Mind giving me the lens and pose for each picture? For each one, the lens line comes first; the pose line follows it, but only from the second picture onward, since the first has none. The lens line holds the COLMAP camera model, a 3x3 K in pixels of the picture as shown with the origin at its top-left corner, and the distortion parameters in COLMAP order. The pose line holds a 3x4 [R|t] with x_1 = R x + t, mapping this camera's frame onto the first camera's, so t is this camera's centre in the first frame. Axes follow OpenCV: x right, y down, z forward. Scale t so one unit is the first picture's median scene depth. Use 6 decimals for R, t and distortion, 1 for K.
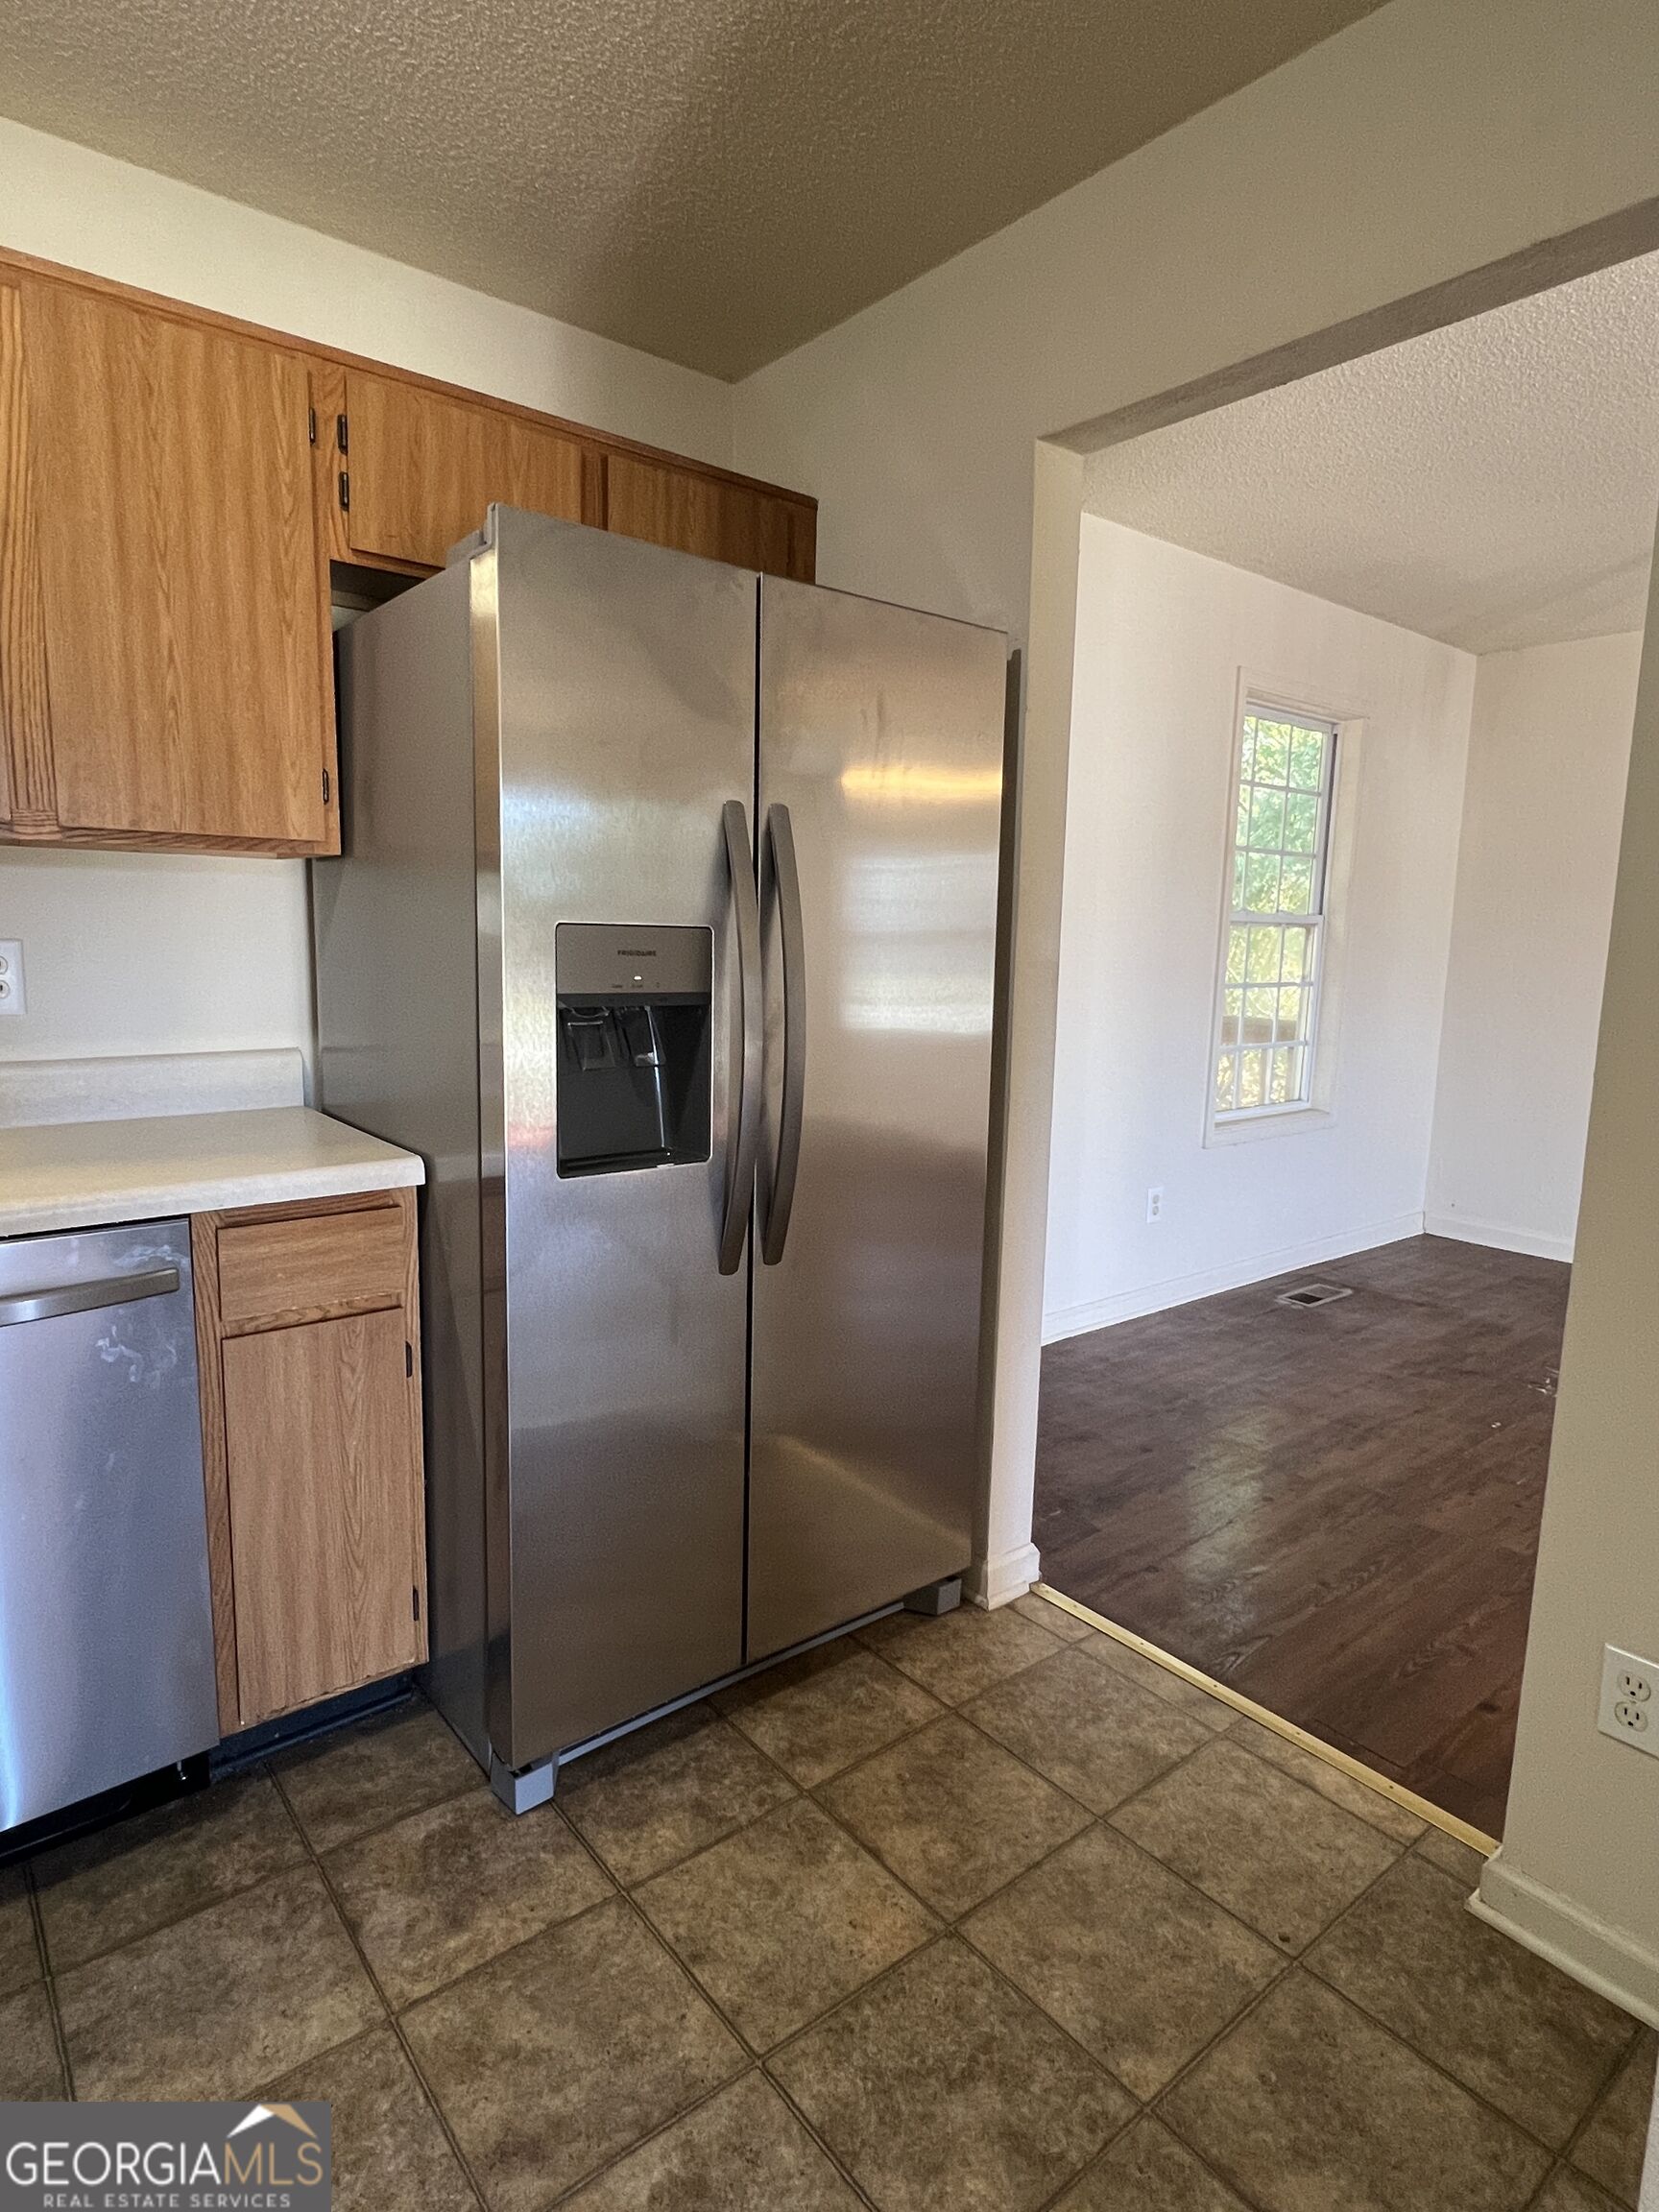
lens RADIAL K [[1192.3, 0, 833.9], [0, 1192.3, 1094.2], [0, 0, 1]] dist [-0.003299, -0.000033]
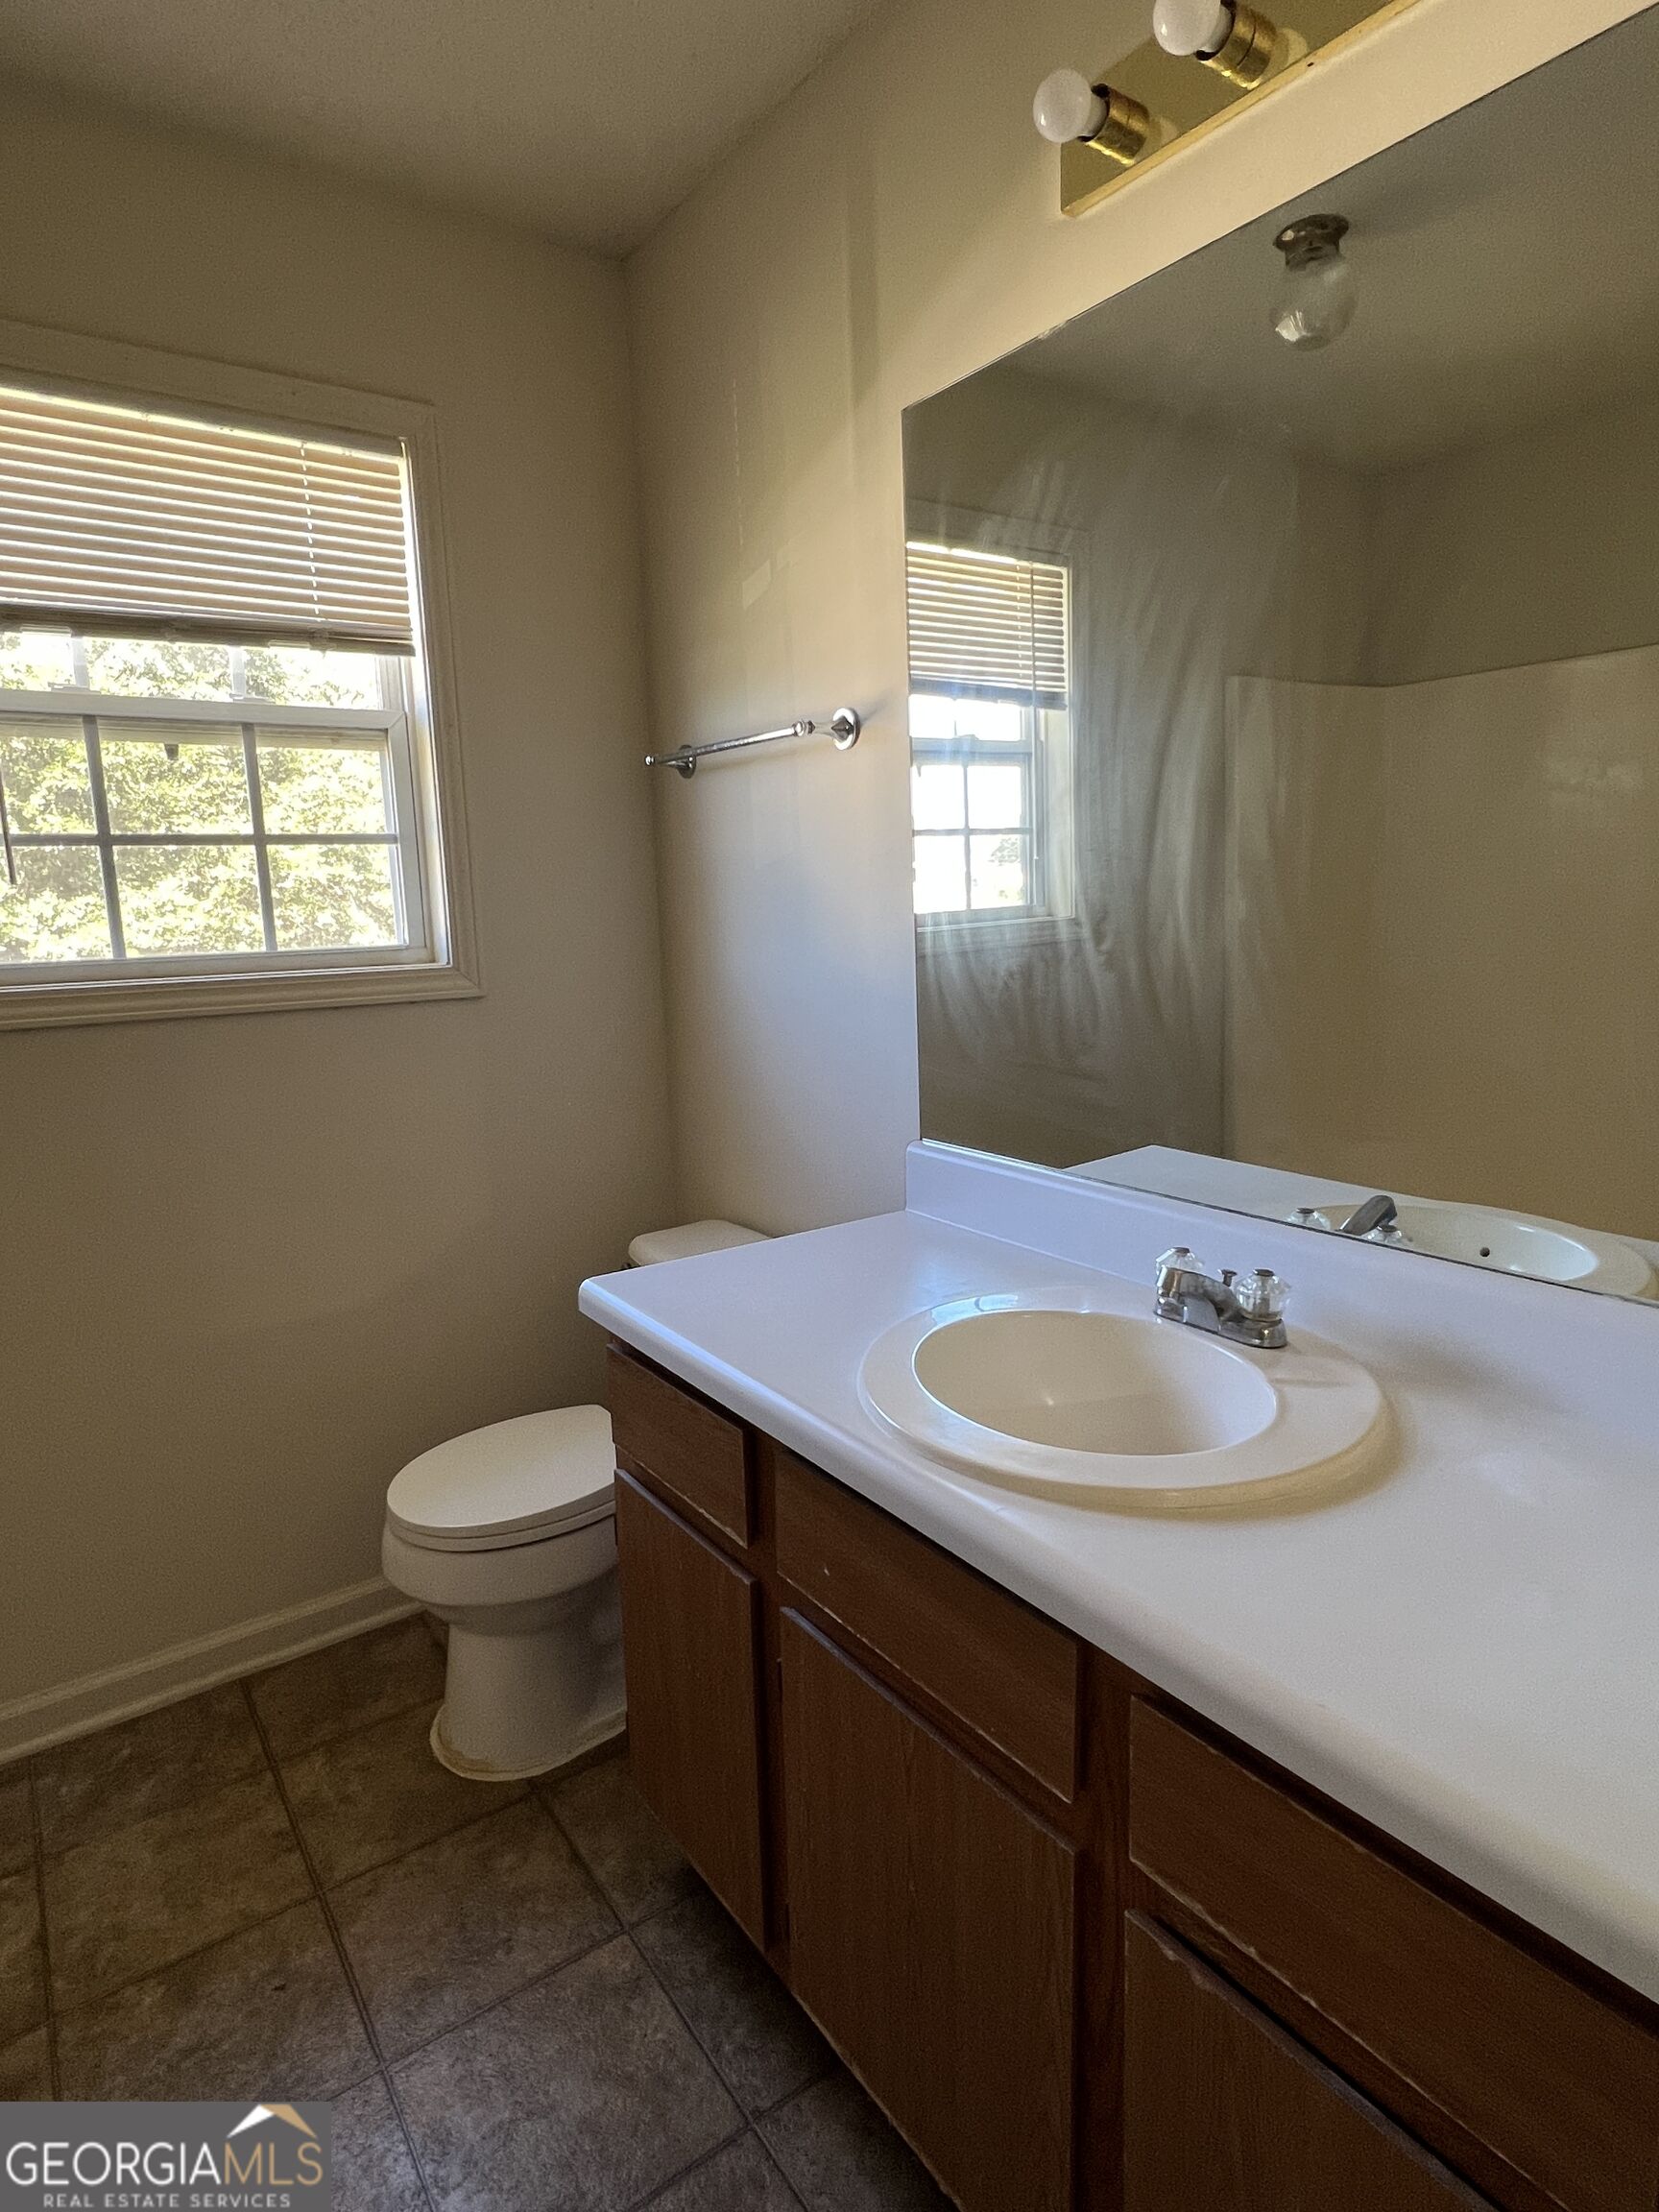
lens RADIAL K [[1192.3, 0, 825.8], [0, 1192.3, 1100.8], [0, 0, 1]] dist [-0.003299, -0.000033]
pose [[-0.997419, -0.000548, 0.071797, -0.742743], [0.021883, 0.950073, 0.311261, -0.186563], [-0.068383, 0.312028, -0.947609, 1.096016]]
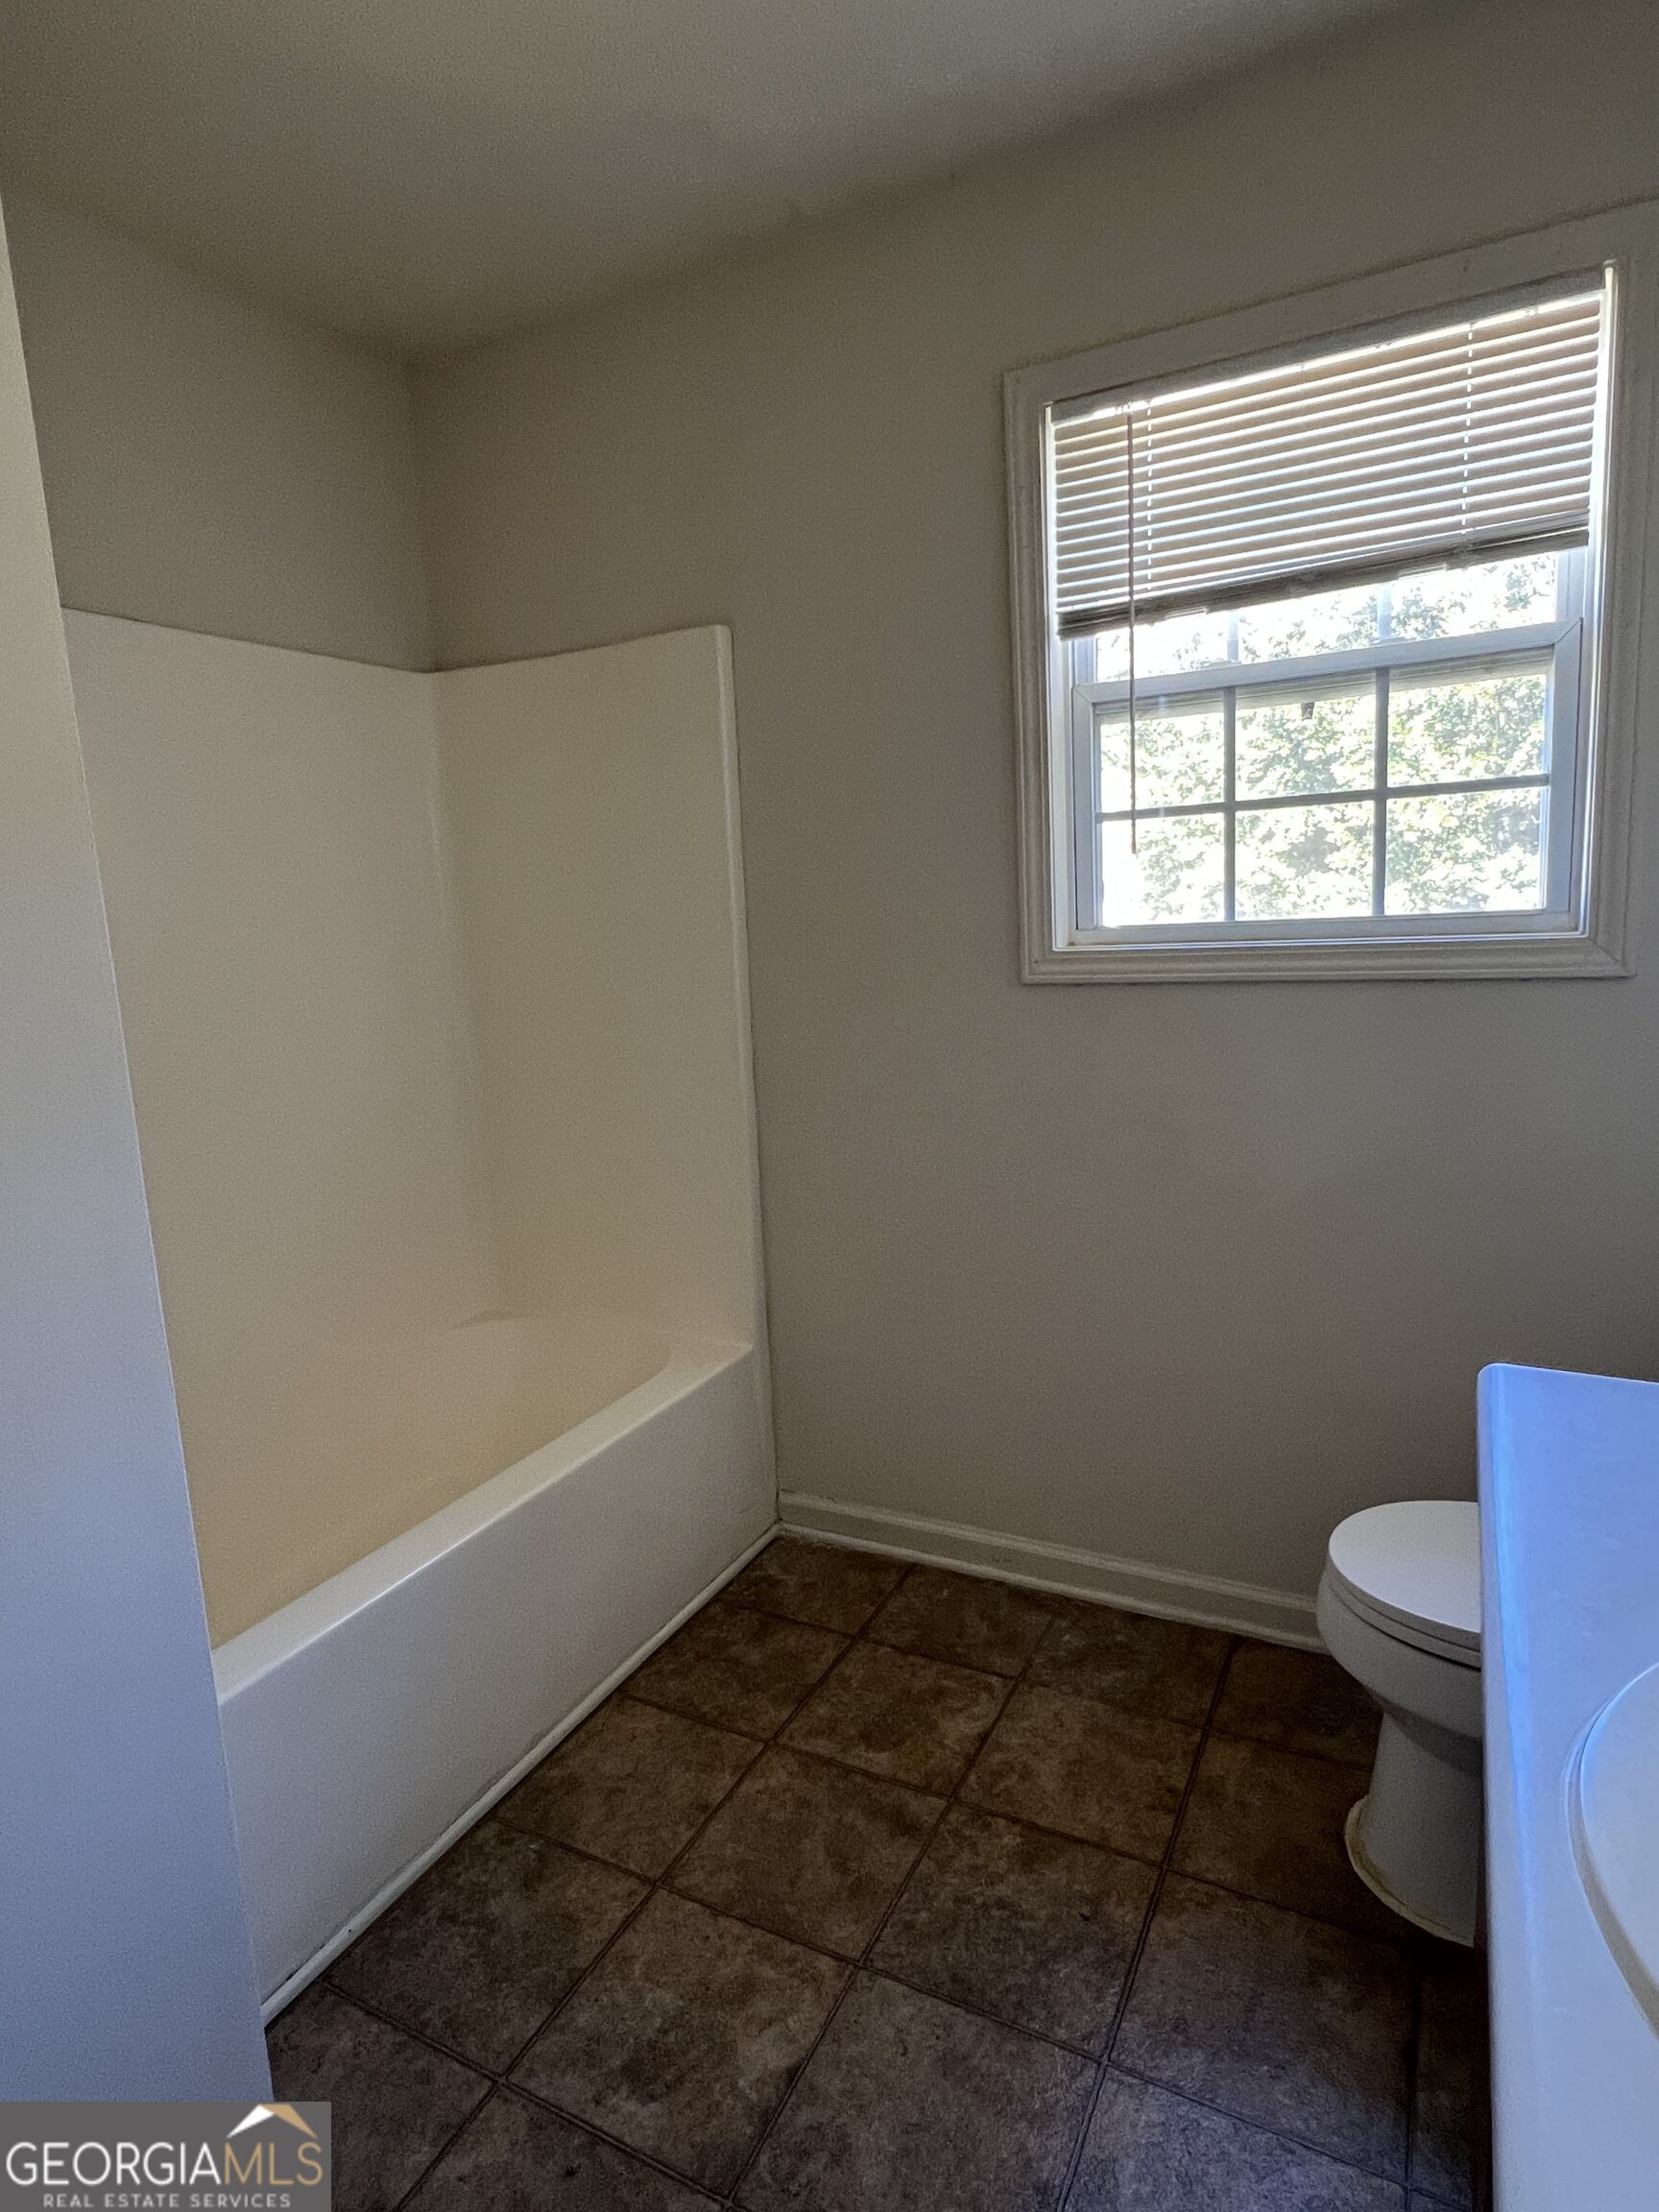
lens RADIAL K [[1192.3, 0, 817.6], [0, 1192.3, 1105.9], [0, 0, 1]] dist [-0.003299, -0.000033]
pose [[-0.388347, -0.148615, 0.909451, -0.896639], [0.175854, 0.956821, 0.231448, -0.154947], [-0.904579, 0.249812, -0.345444, 0.897912]]
